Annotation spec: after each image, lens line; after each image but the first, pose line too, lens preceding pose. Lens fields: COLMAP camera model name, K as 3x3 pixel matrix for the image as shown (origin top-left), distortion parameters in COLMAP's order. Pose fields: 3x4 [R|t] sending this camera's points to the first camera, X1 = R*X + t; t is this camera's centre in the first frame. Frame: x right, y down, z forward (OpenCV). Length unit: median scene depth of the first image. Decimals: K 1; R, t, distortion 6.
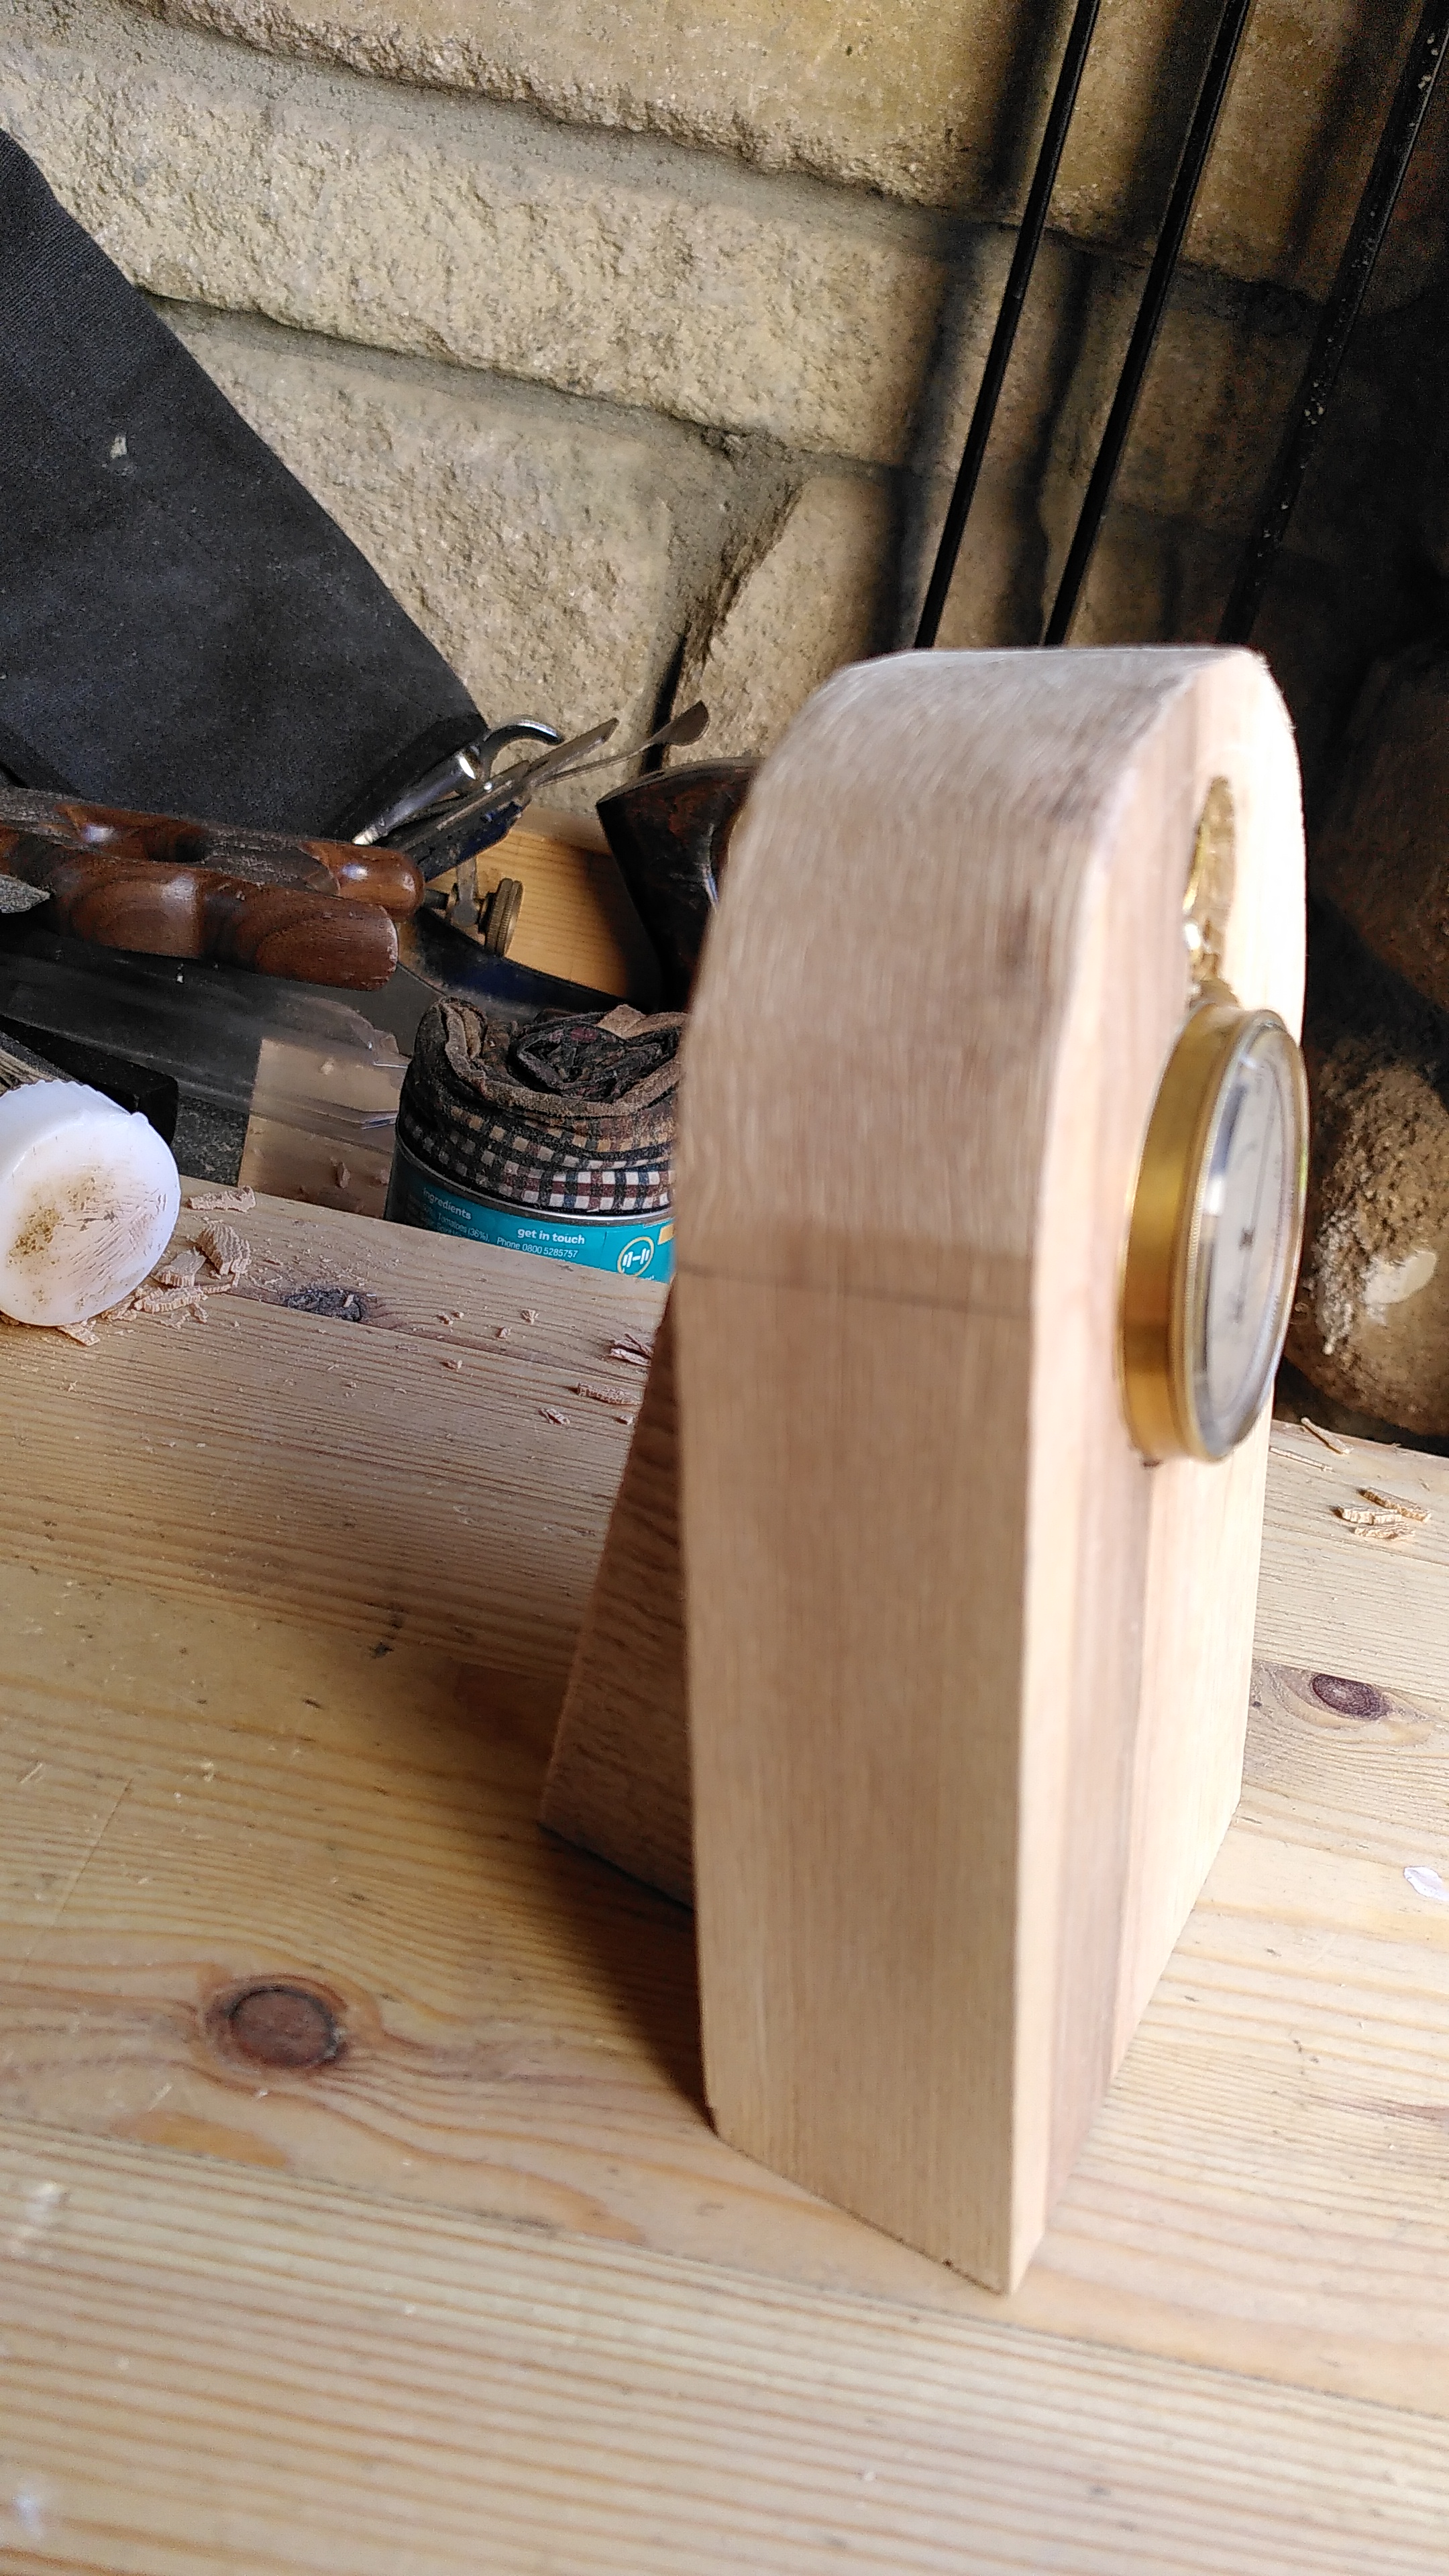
lens RADIAL K [[1995.7, 0, 718.8], [0, 1995.7, 1293.3], [0, 0, 1]] dist [0.065267, -0.088198]
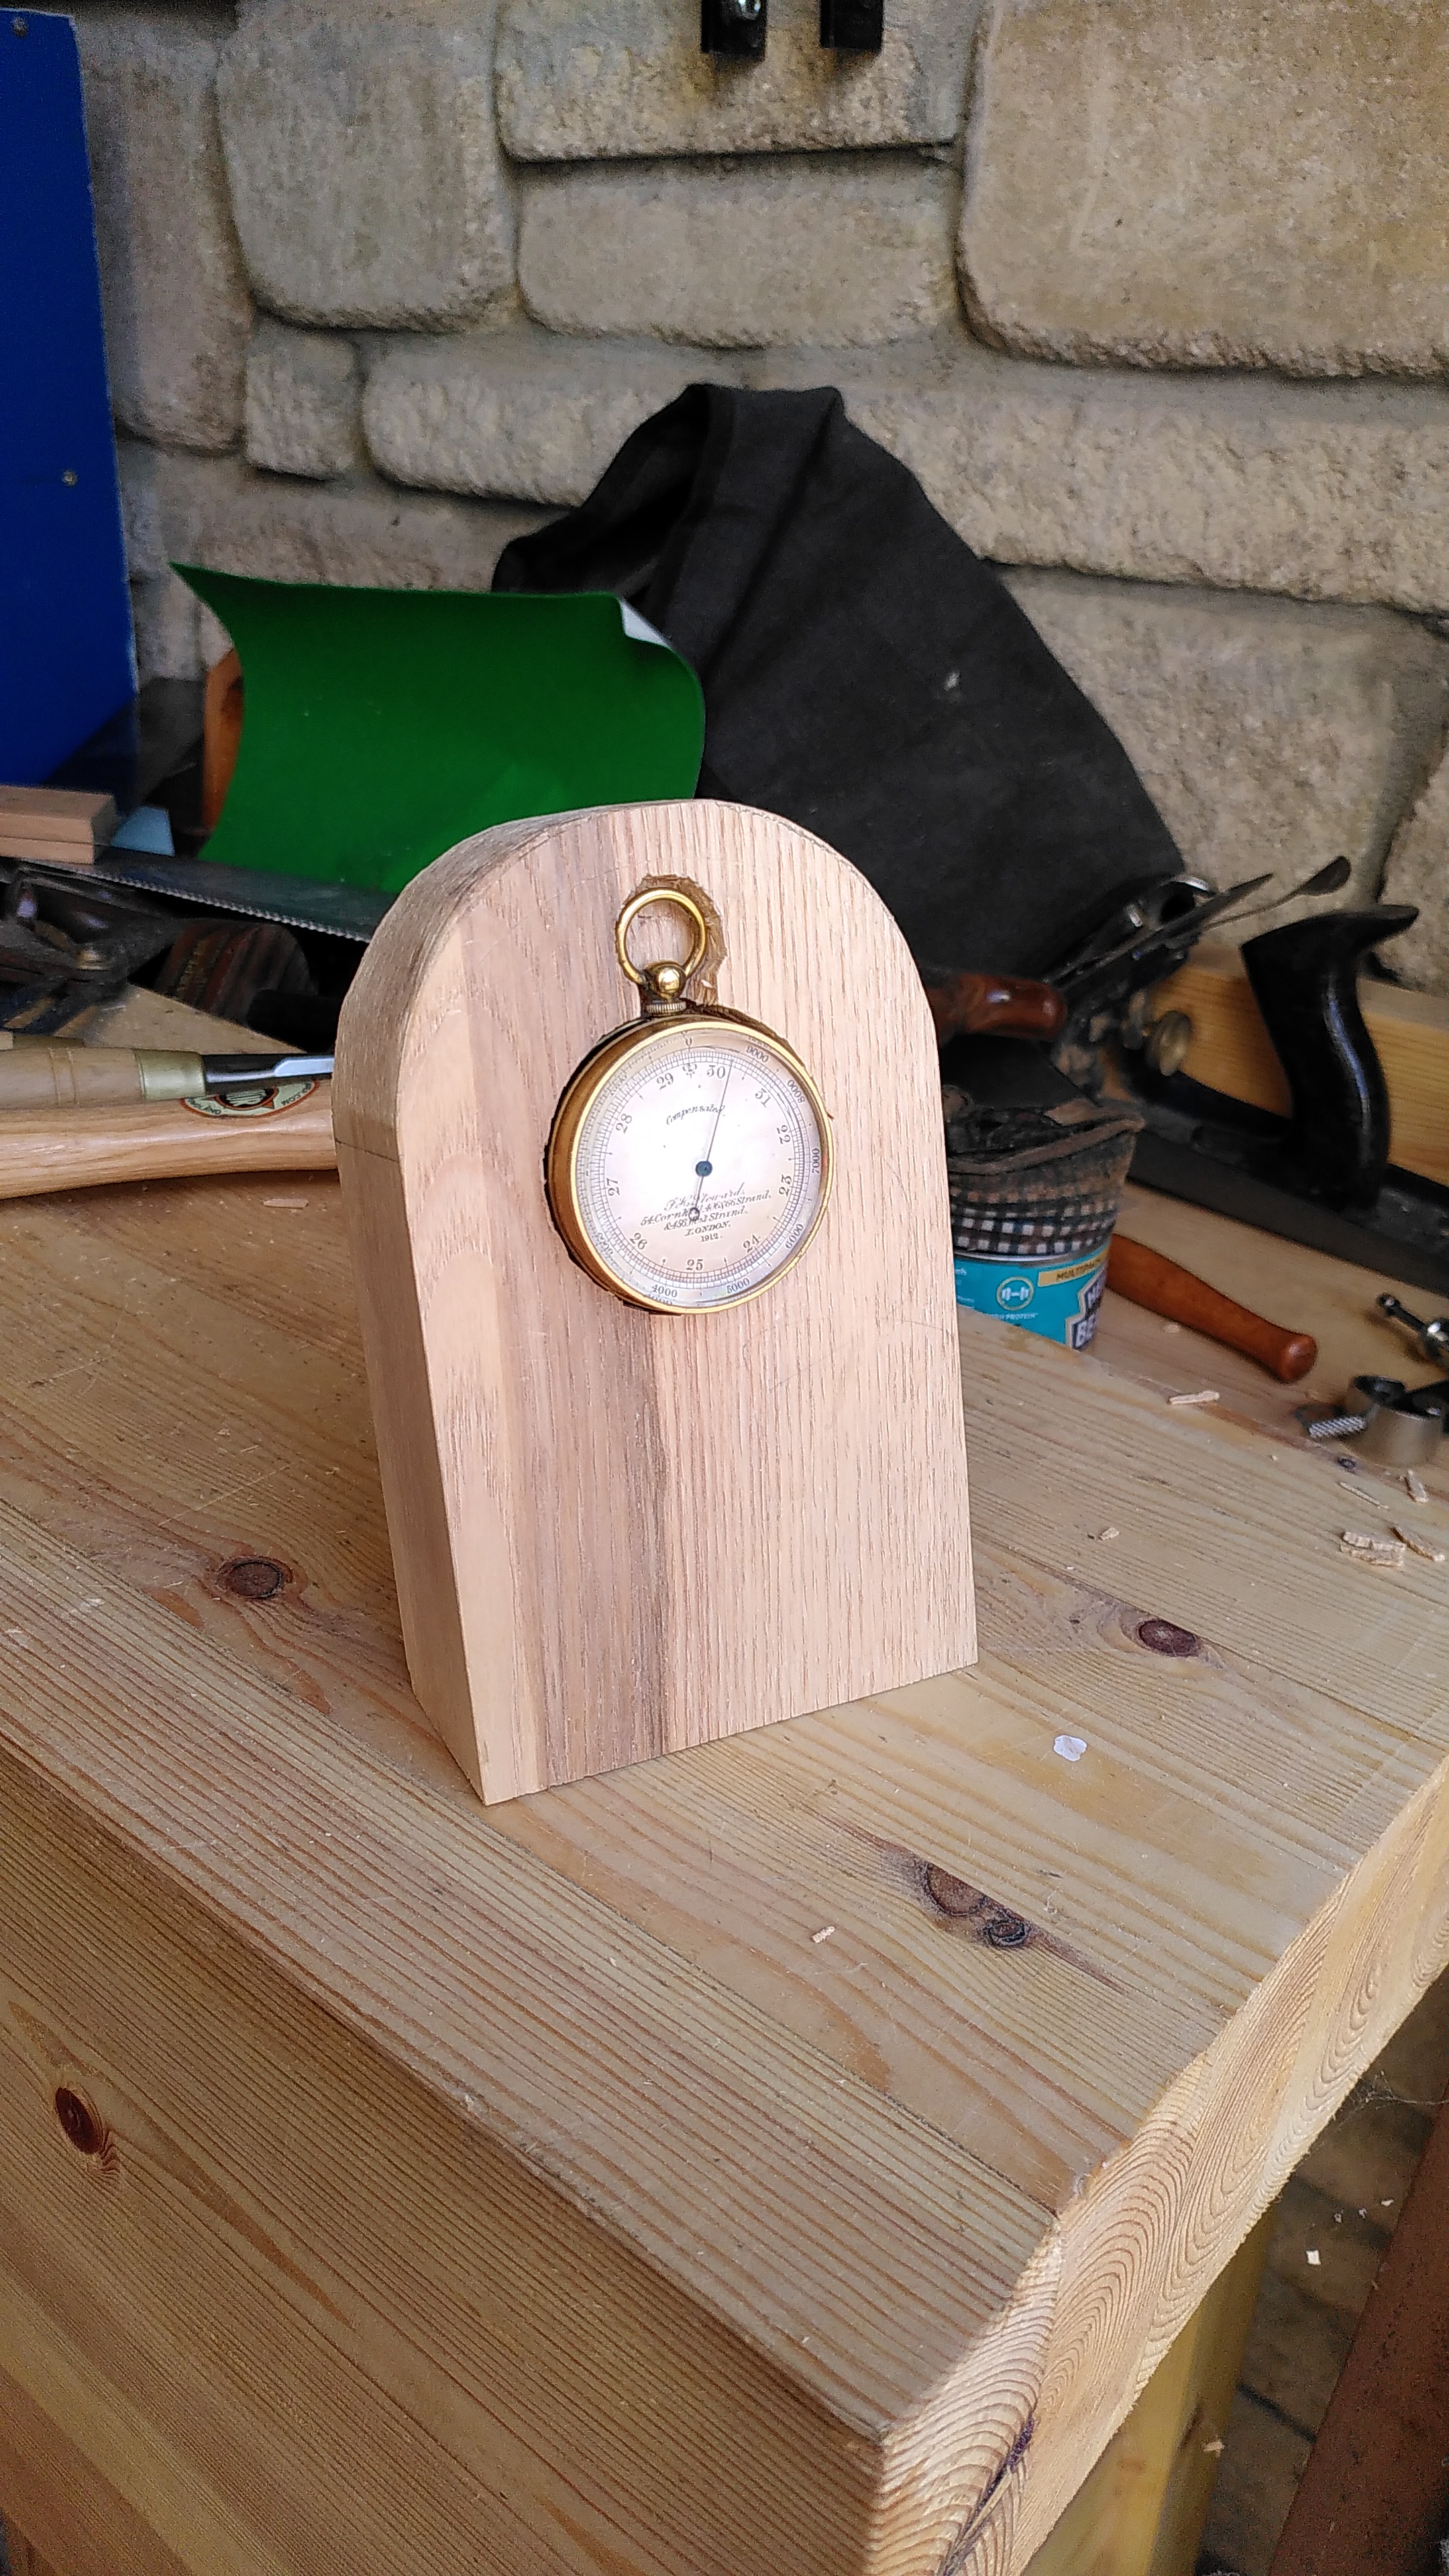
lens RADIAL K [[1995.7, 0, 718.8], [0, 1995.7, 1293.3], [0, 0, 1]] dist [0.065267, -0.088198]
pose [[0.796481, 0.099890, -0.596356, 0.397673], [-0.152044, 0.987657, -0.037634, 0.040945], [0.585236, 0.120647, 0.801838, -0.075106]]
